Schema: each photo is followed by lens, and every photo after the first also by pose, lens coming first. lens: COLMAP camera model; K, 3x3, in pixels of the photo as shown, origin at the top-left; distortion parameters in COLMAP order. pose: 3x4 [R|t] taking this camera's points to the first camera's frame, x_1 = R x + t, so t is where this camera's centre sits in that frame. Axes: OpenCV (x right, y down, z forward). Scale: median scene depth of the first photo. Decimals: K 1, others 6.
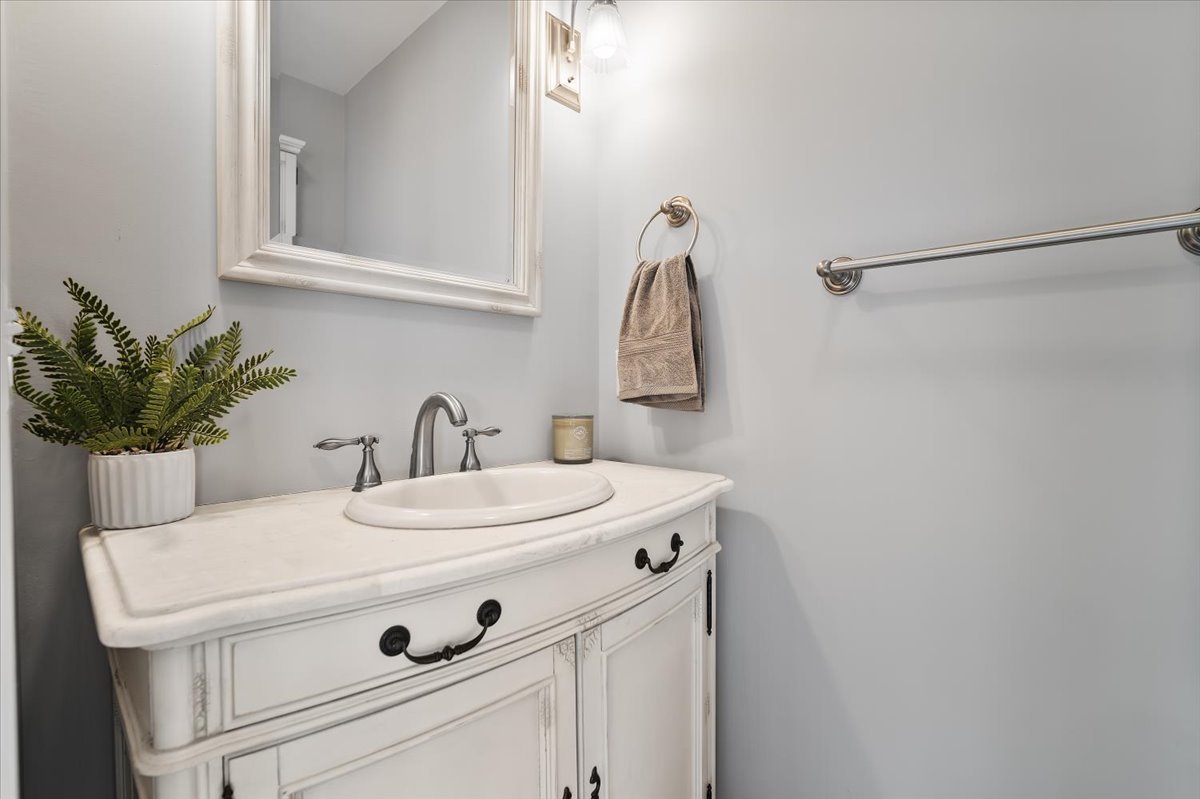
lens RADIAL K [[523.6, 0, 596.5], [0, 523.6, 400.2], [0, 0, 1]] dist [-0.018596, 0.006491]
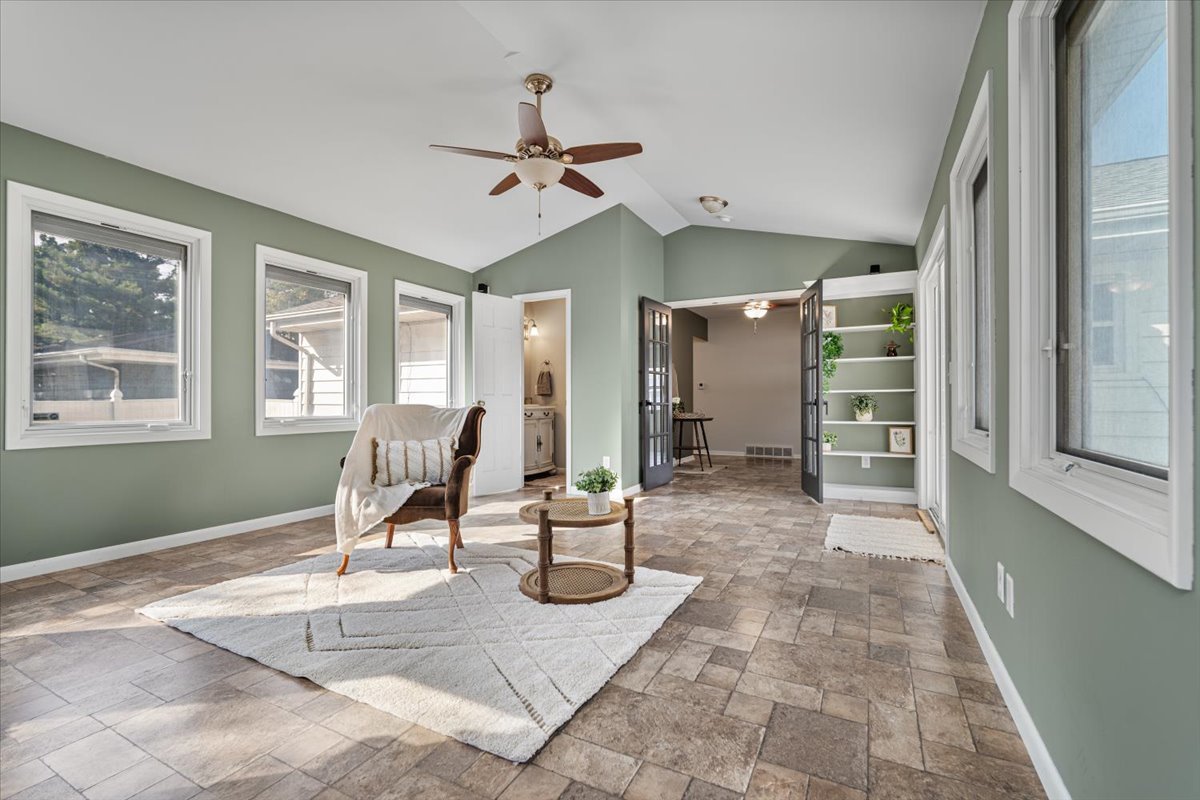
lens RADIAL K [[523.6, 0, 596.5], [0, 523.6, 400.7], [0, 0, 1]] dist [-0.018596, 0.006491]
pose [[0.962338, -0.003774, 0.271829, -0.939919], [0.005321, 0.999974, -0.004953, 0.101589], [-0.271803, 0.006213, 0.962333, -4.960681]]
